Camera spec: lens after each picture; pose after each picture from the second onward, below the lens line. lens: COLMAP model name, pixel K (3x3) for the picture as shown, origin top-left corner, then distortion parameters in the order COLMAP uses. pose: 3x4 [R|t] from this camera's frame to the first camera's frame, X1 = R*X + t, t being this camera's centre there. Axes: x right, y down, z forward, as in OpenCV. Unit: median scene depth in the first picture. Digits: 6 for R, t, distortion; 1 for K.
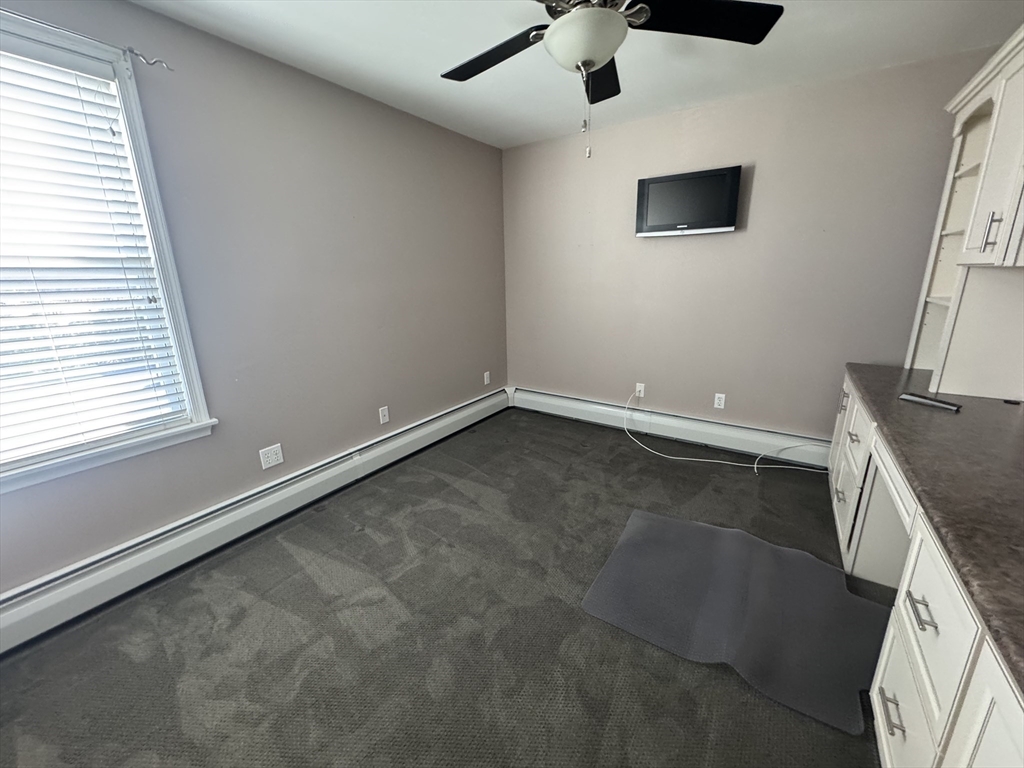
lens RADIAL K [[409.0, 0, 511.6], [0, 409.0, 382.1], [0, 0, 1]] dist [-0.001957, 0.000252]
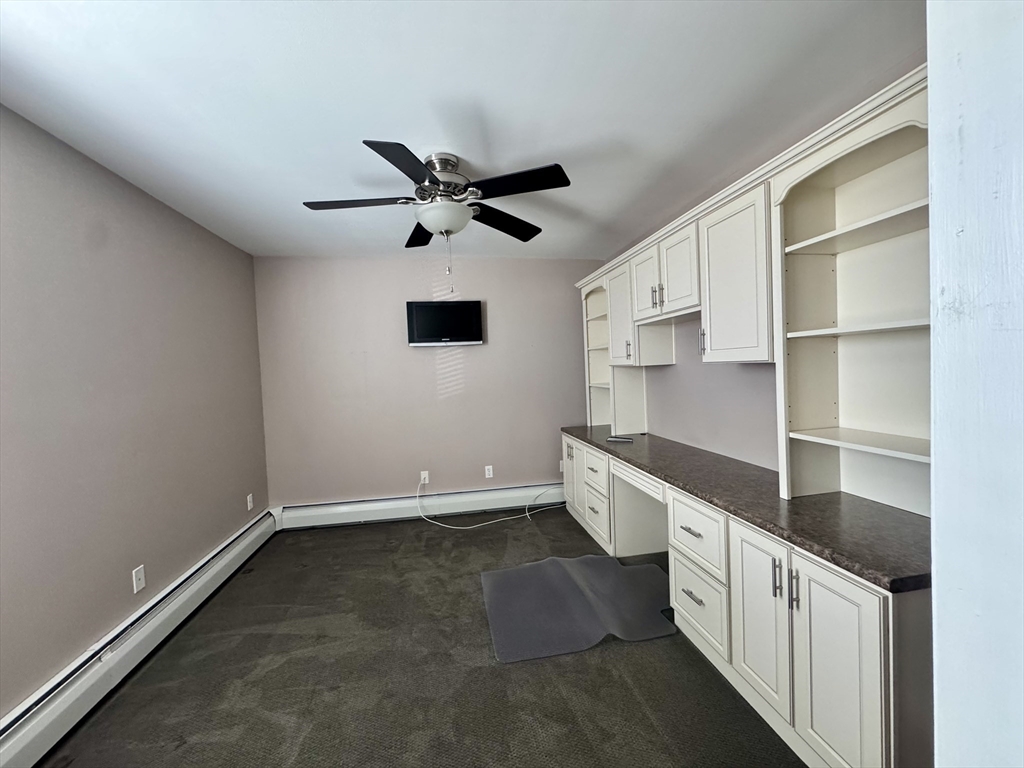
lens RADIAL K [[409.0, 0, 513.4], [0, 409.0, 381.3], [0, 0, 1]] dist [-0.001957, 0.000252]
pose [[0.720360, -0.034389, 0.692748, -0.340489], [0.206193, 0.964234, -0.166545, 0.003143], [-0.662244, 0.262812, 0.701686, -0.006001]]
